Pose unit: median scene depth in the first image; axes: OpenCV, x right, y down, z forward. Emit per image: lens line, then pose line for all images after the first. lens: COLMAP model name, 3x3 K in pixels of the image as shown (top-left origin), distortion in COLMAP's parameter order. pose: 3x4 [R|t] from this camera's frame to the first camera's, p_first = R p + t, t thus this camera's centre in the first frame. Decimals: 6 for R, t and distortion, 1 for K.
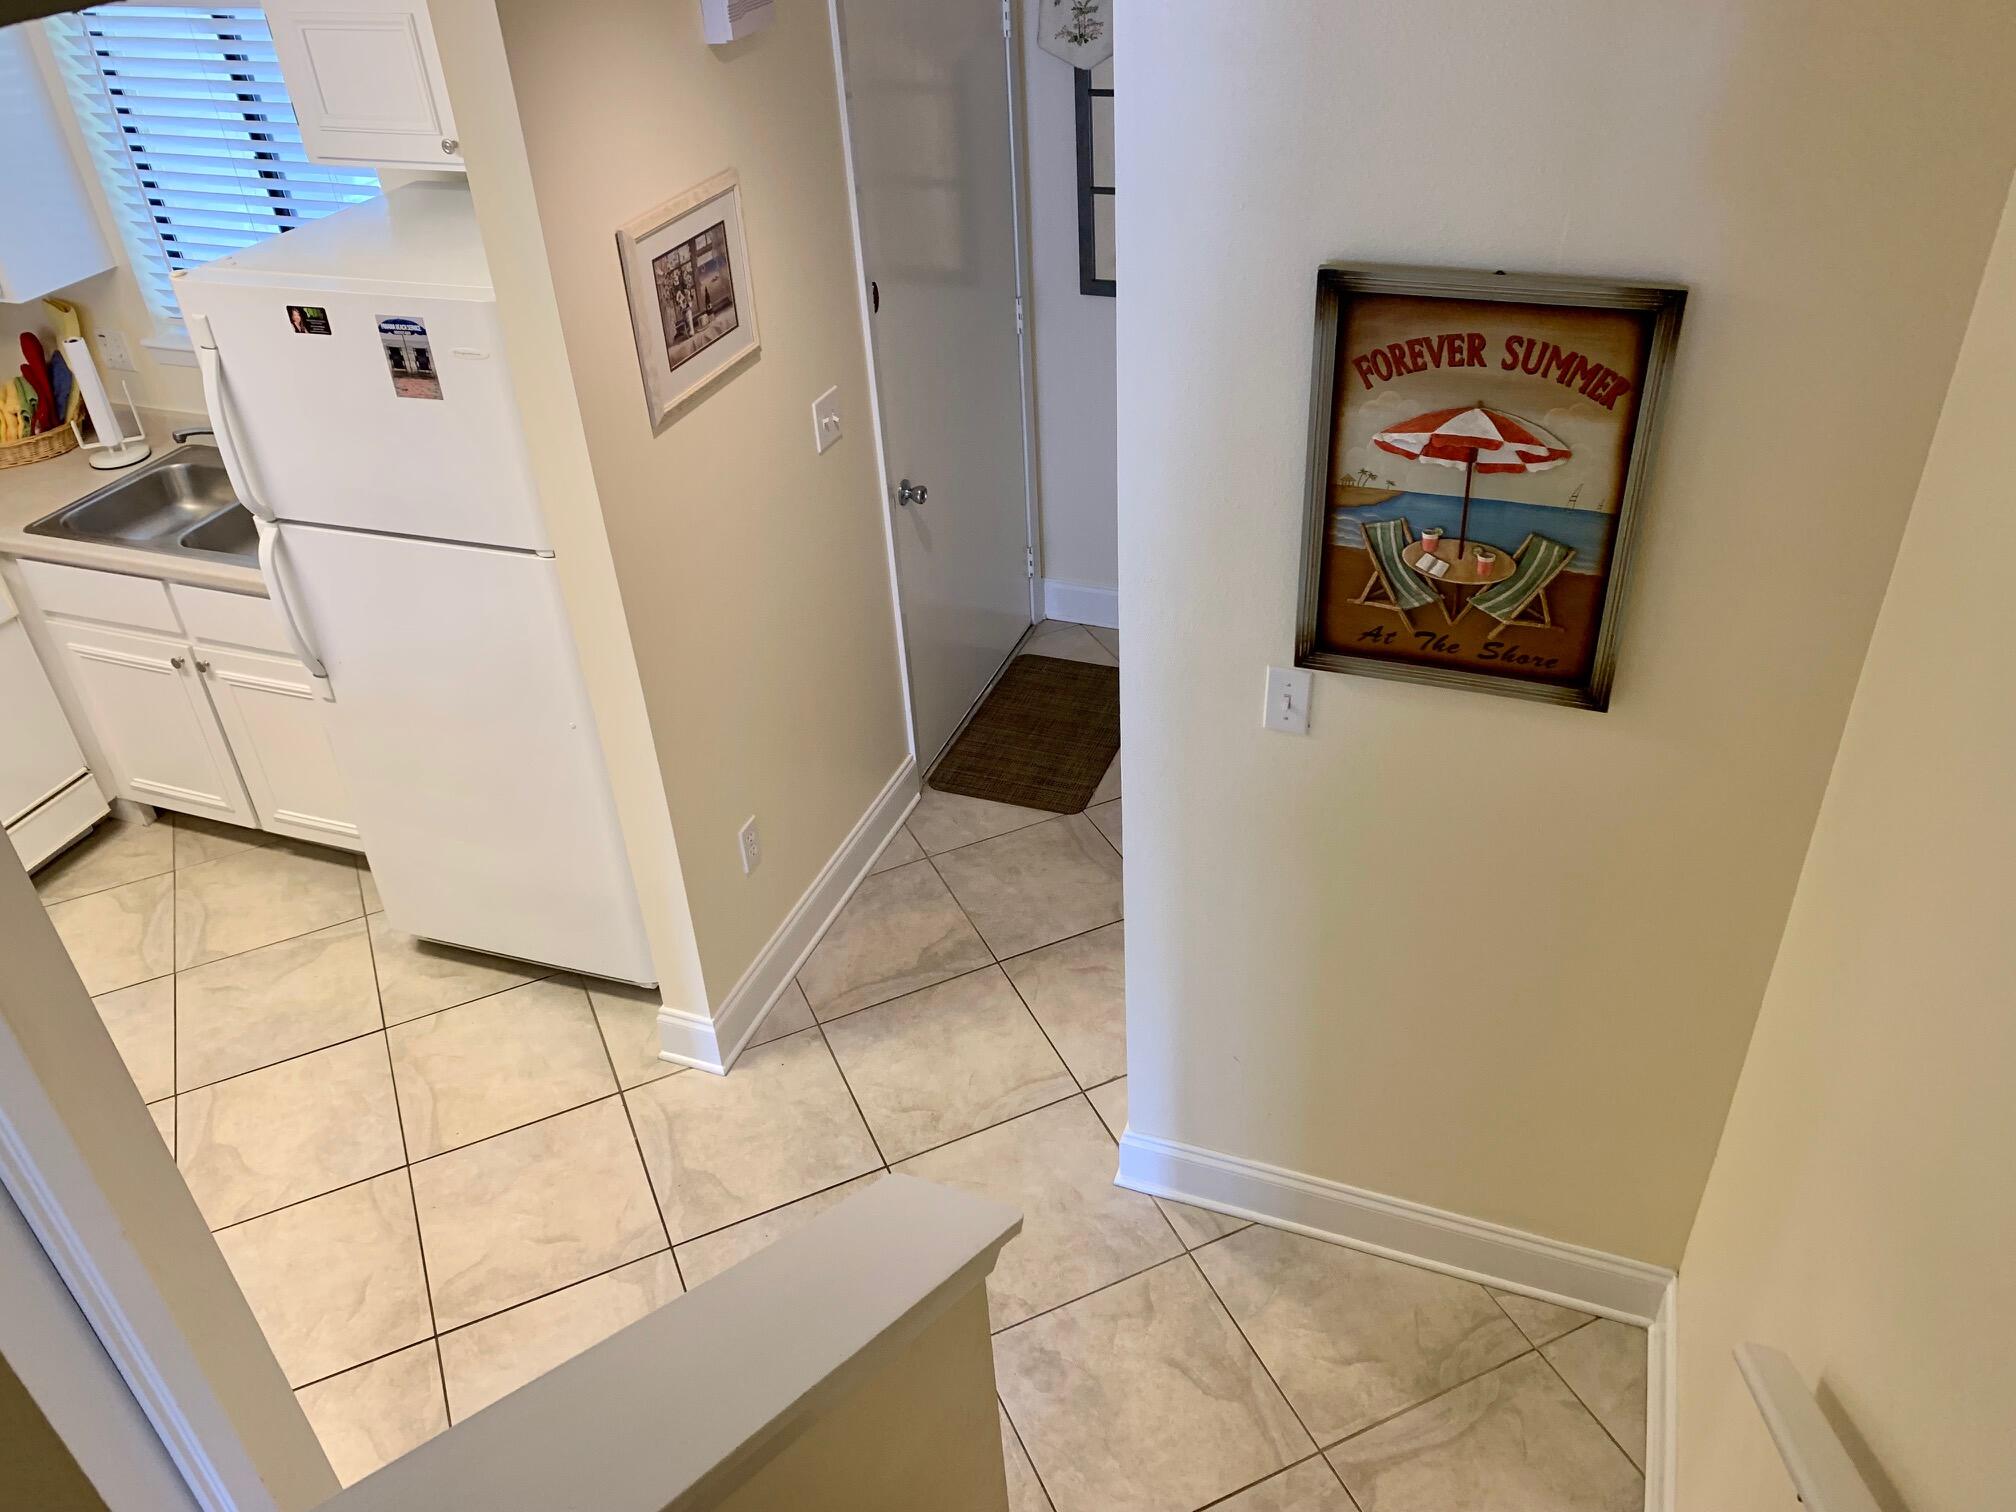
lens RADIAL K [[1538.3, 0, 1006.2], [0, 1538.3, 753.6], [0, 0, 1]] dist [0.003844, 0.001762]
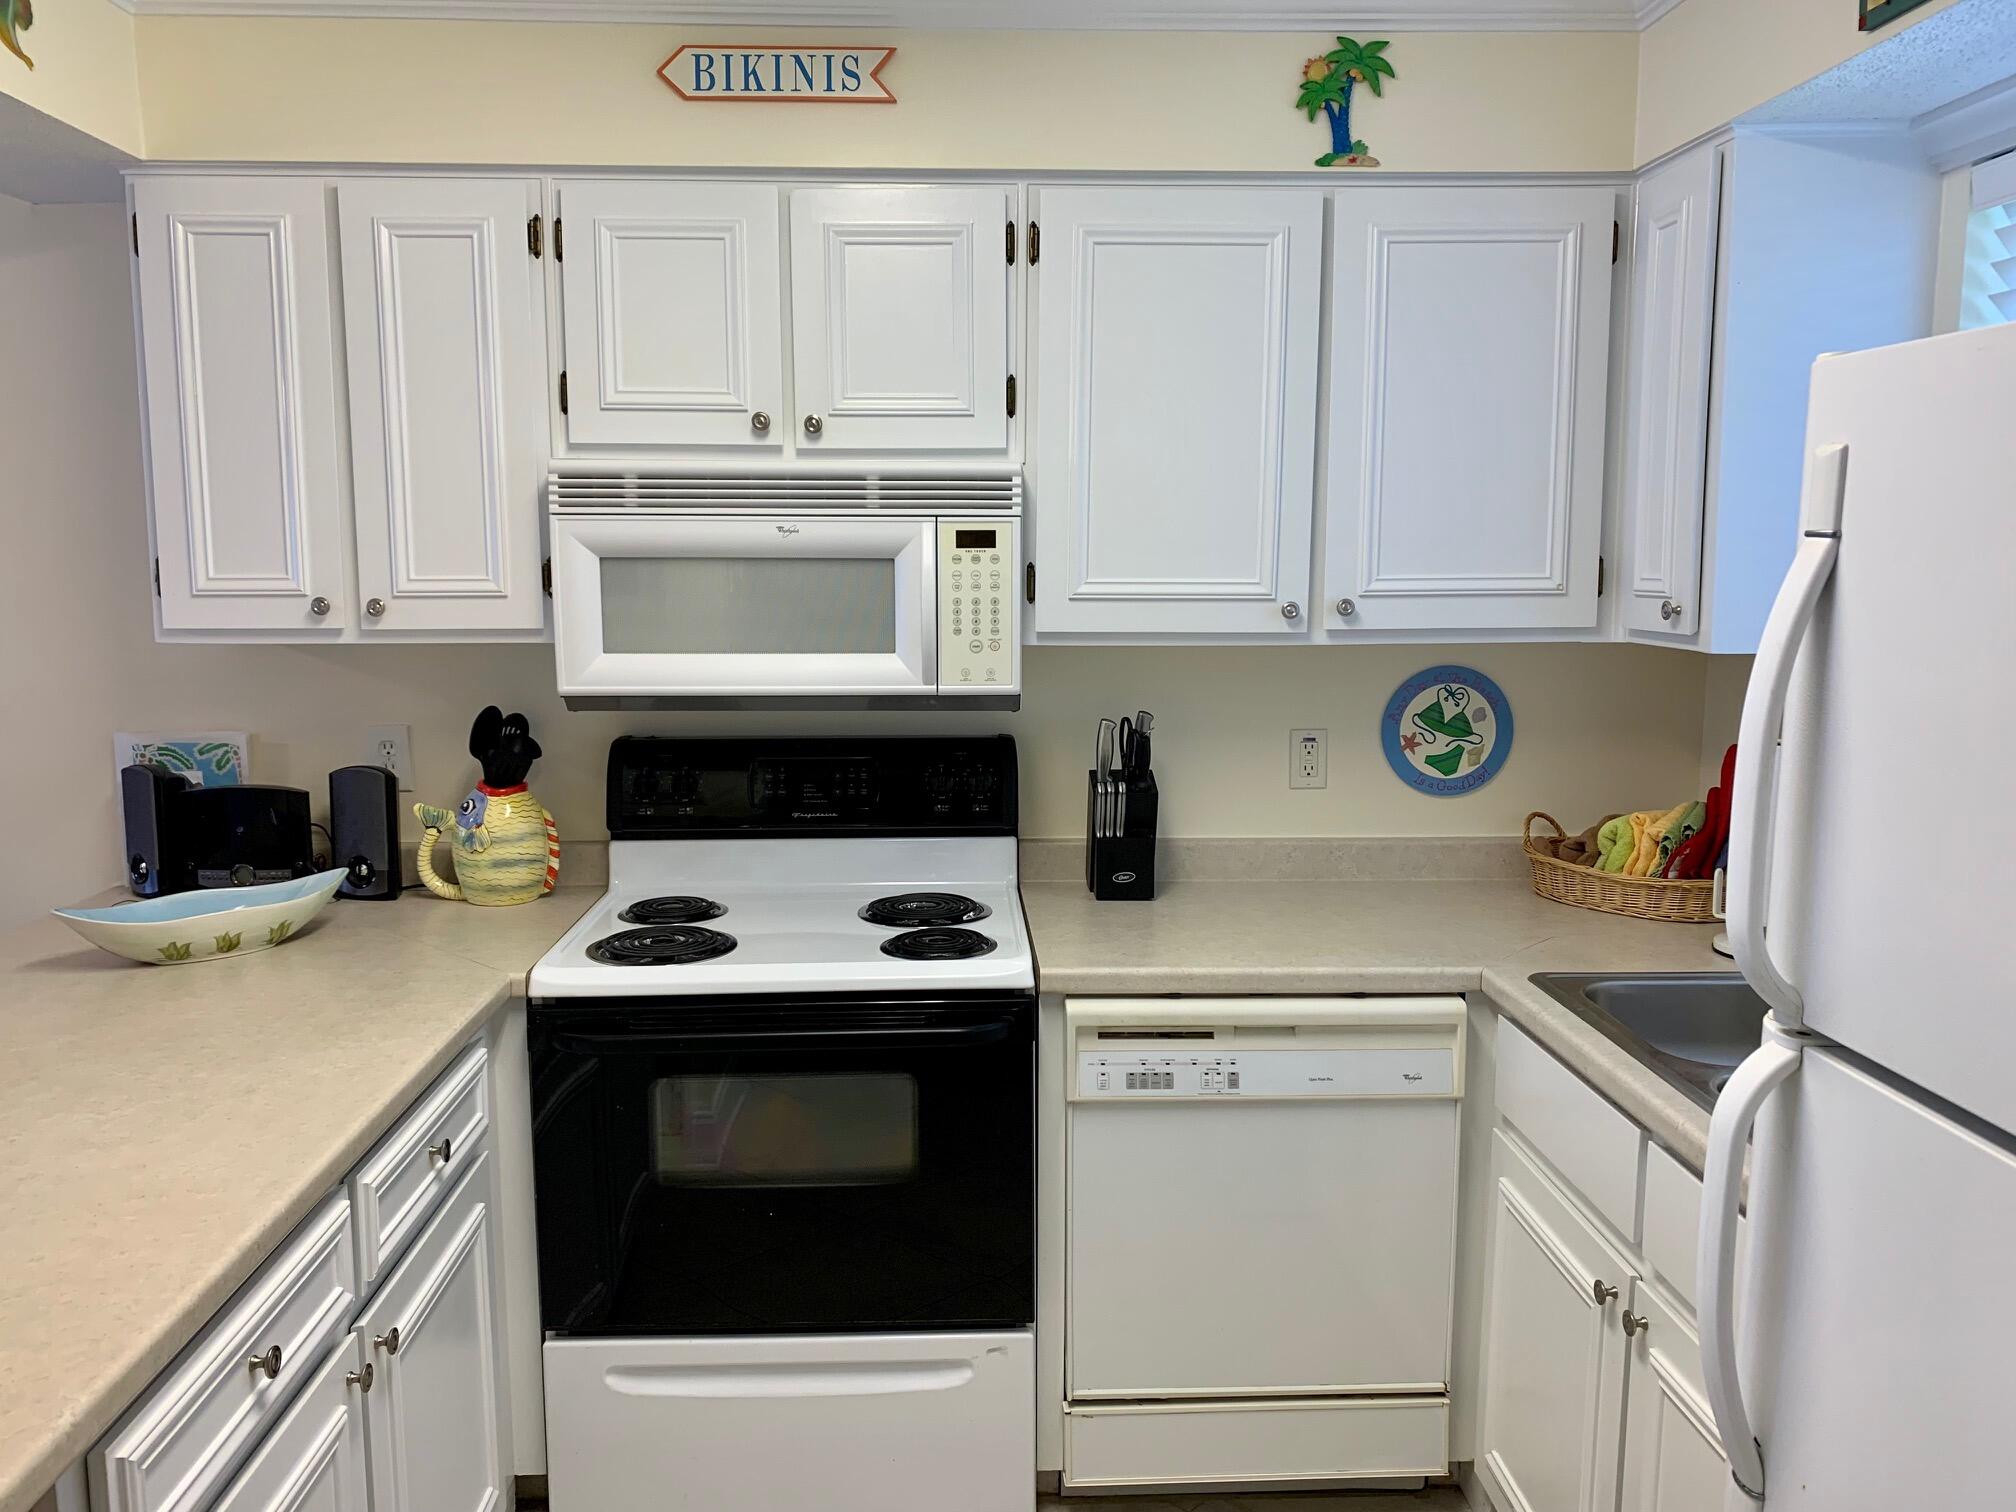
lens RADIAL K [[1538.3, 0, 1002.6], [0, 1538.3, 748.3], [0, 0, 1]] dist [0.003844, 0.001762]
pose [[0.384244, 0.165014, -0.908365, -0.189044], [-0.535227, 0.841501, -0.073537, -0.066056], [0.752256, 0.514438, 0.411662, 0.556032]]
